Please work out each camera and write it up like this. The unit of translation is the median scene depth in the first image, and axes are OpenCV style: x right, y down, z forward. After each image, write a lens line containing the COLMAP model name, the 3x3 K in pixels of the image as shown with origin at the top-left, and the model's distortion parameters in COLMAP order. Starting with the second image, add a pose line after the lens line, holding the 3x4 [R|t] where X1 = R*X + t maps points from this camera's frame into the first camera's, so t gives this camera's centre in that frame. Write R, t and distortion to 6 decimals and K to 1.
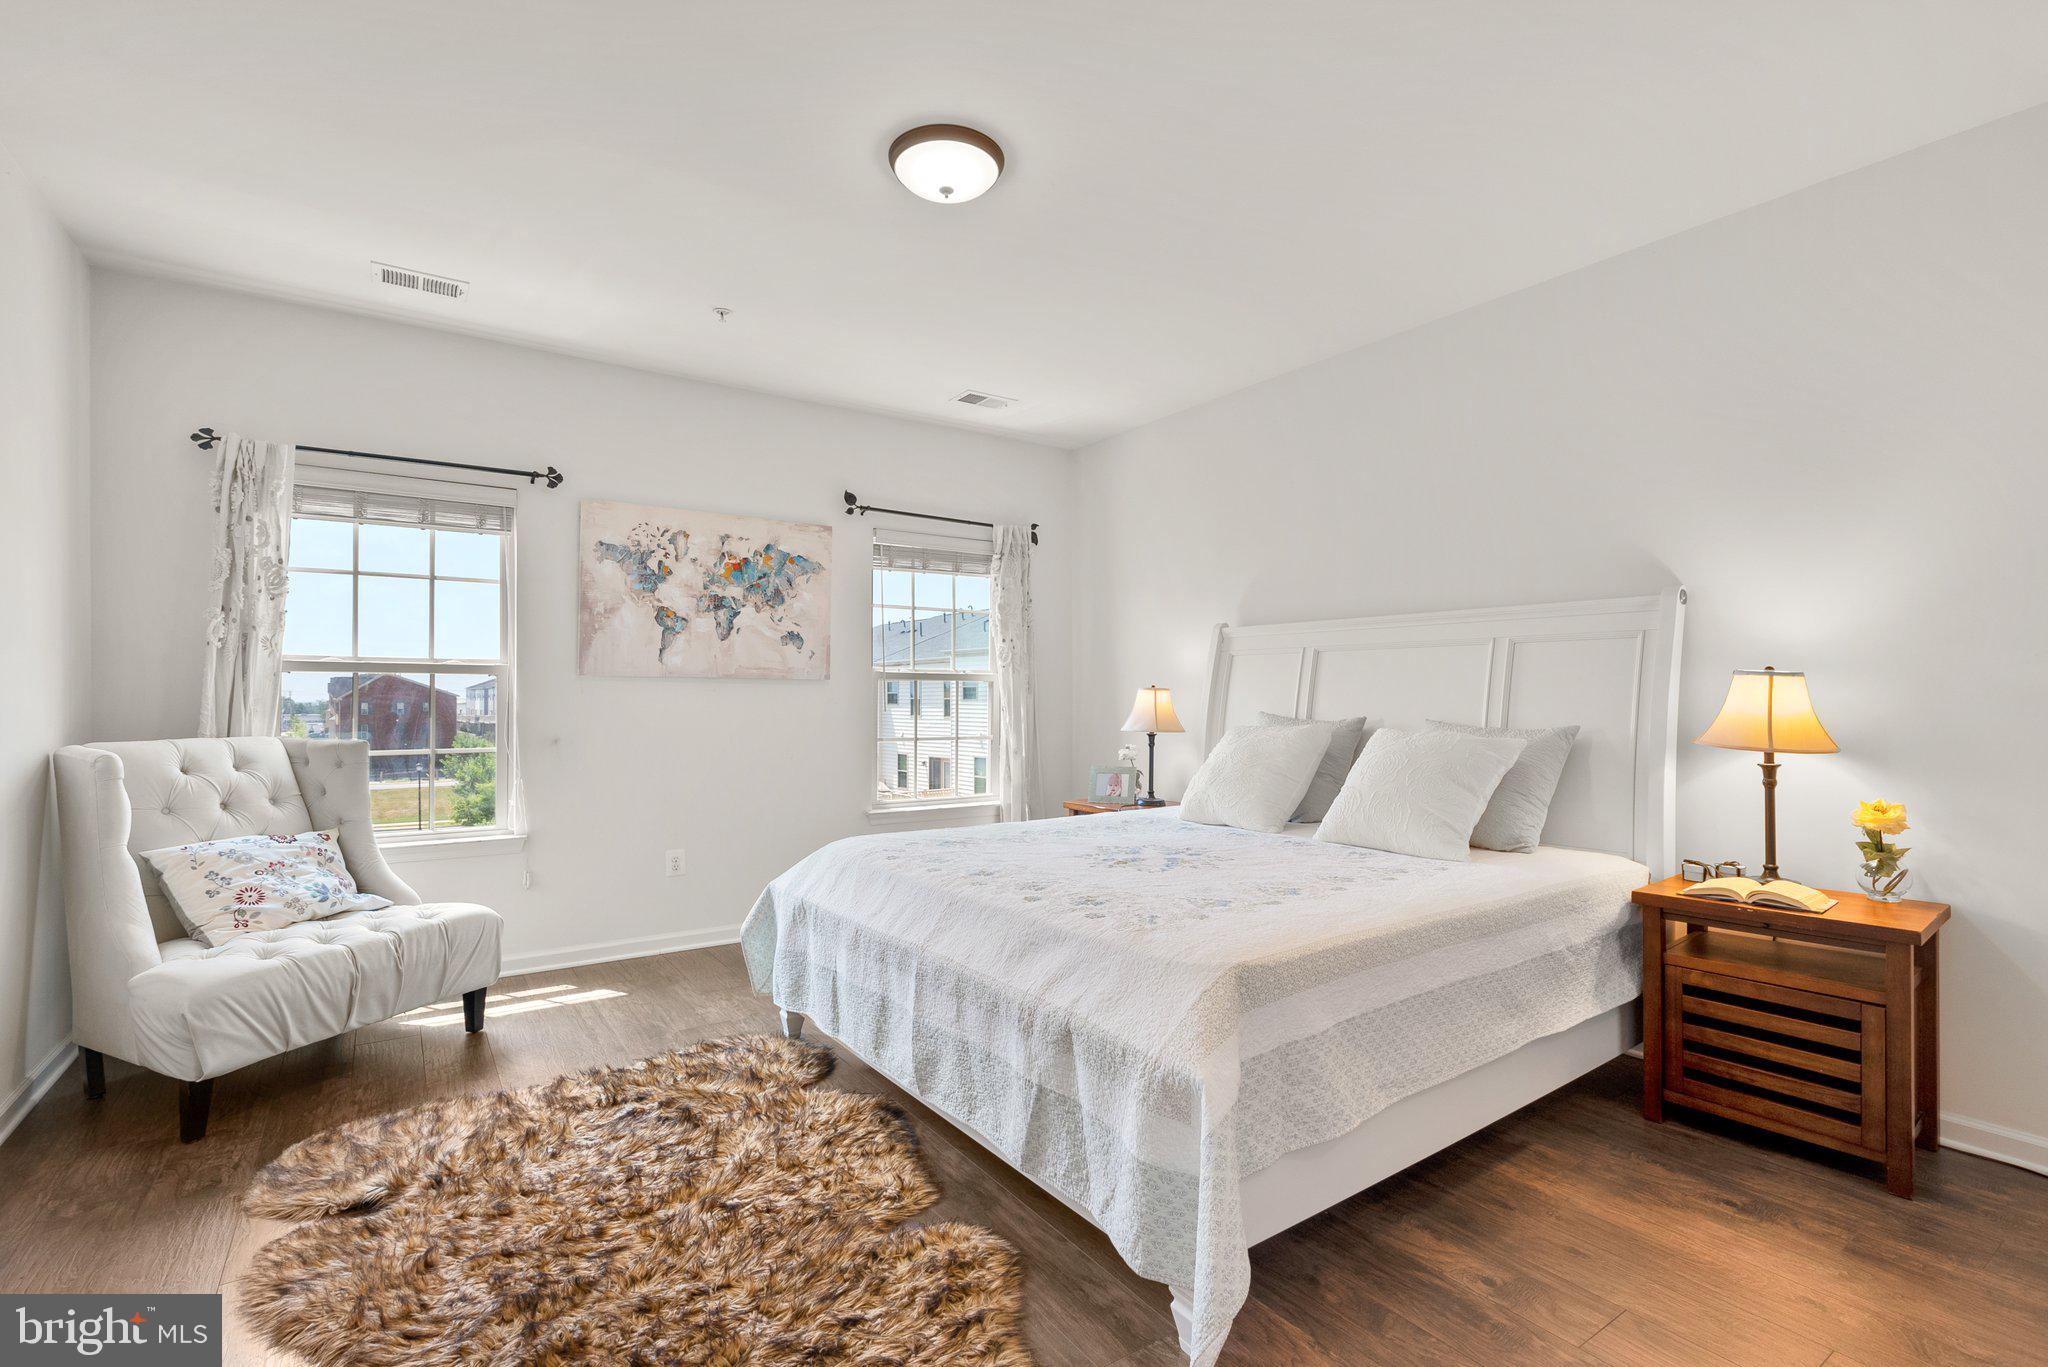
lens RADIAL K [[937.1, 0, 1018.5], [0, 937.1, 695.6], [0, 0, 1]] dist [-0.008239, 0.003264]
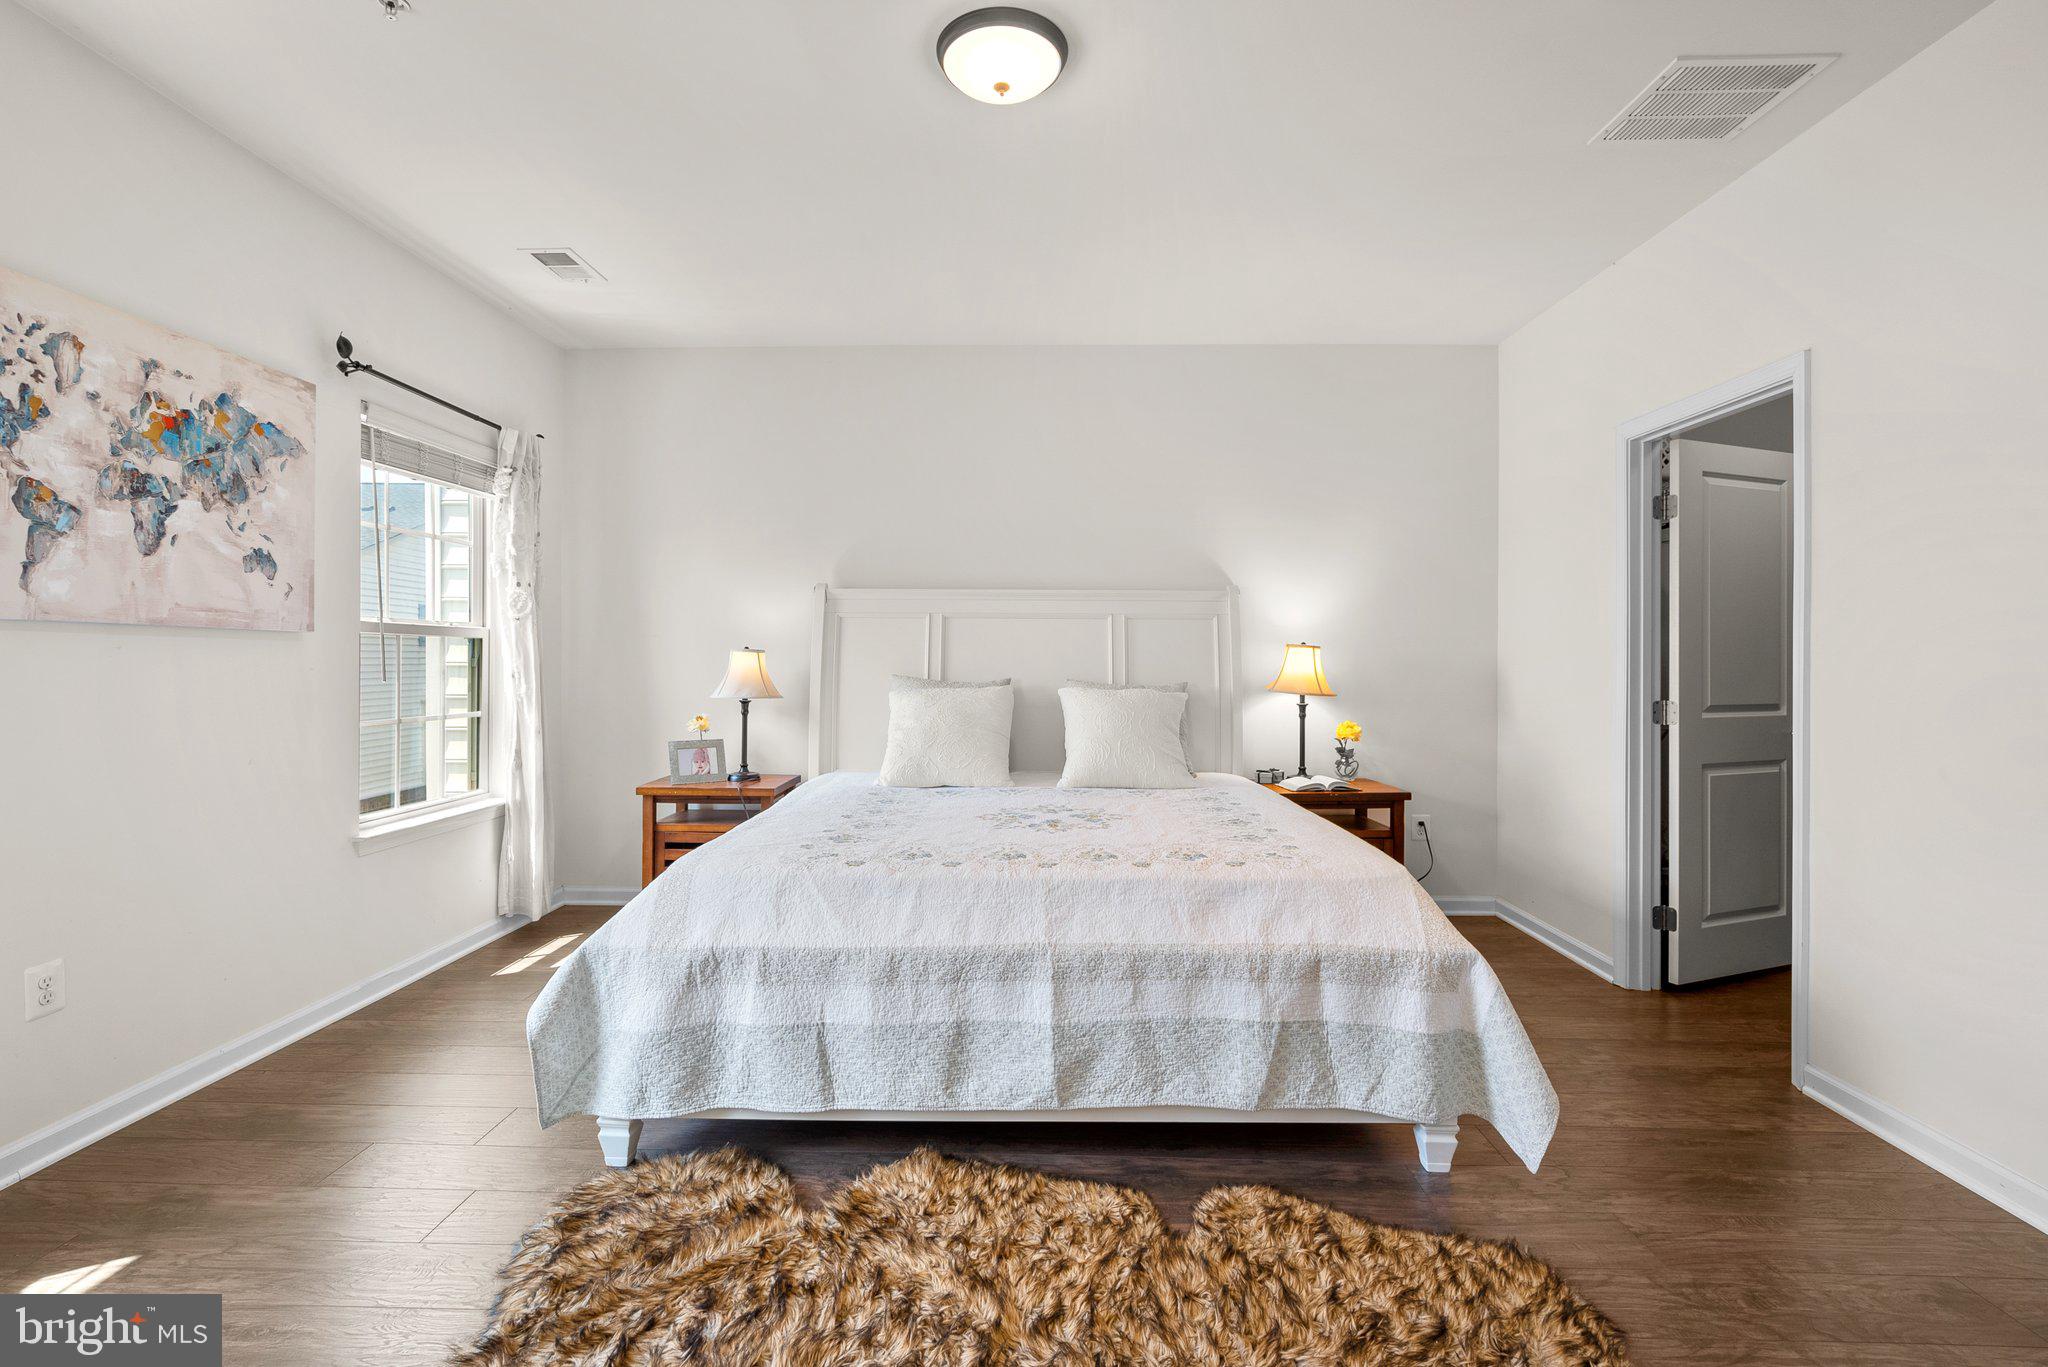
lens RADIAL K [[937.1, 0, 1022.7], [0, 937.1, 667.8], [0, 0, 1]] dist [-0.008239, 0.003264]
pose [[0.581785, -0.007281, 0.813310, -0.470188], [-0.004005, 0.999922, 0.011816, -0.002713], [-0.813333, -0.010132, 0.581711, 0.281485]]
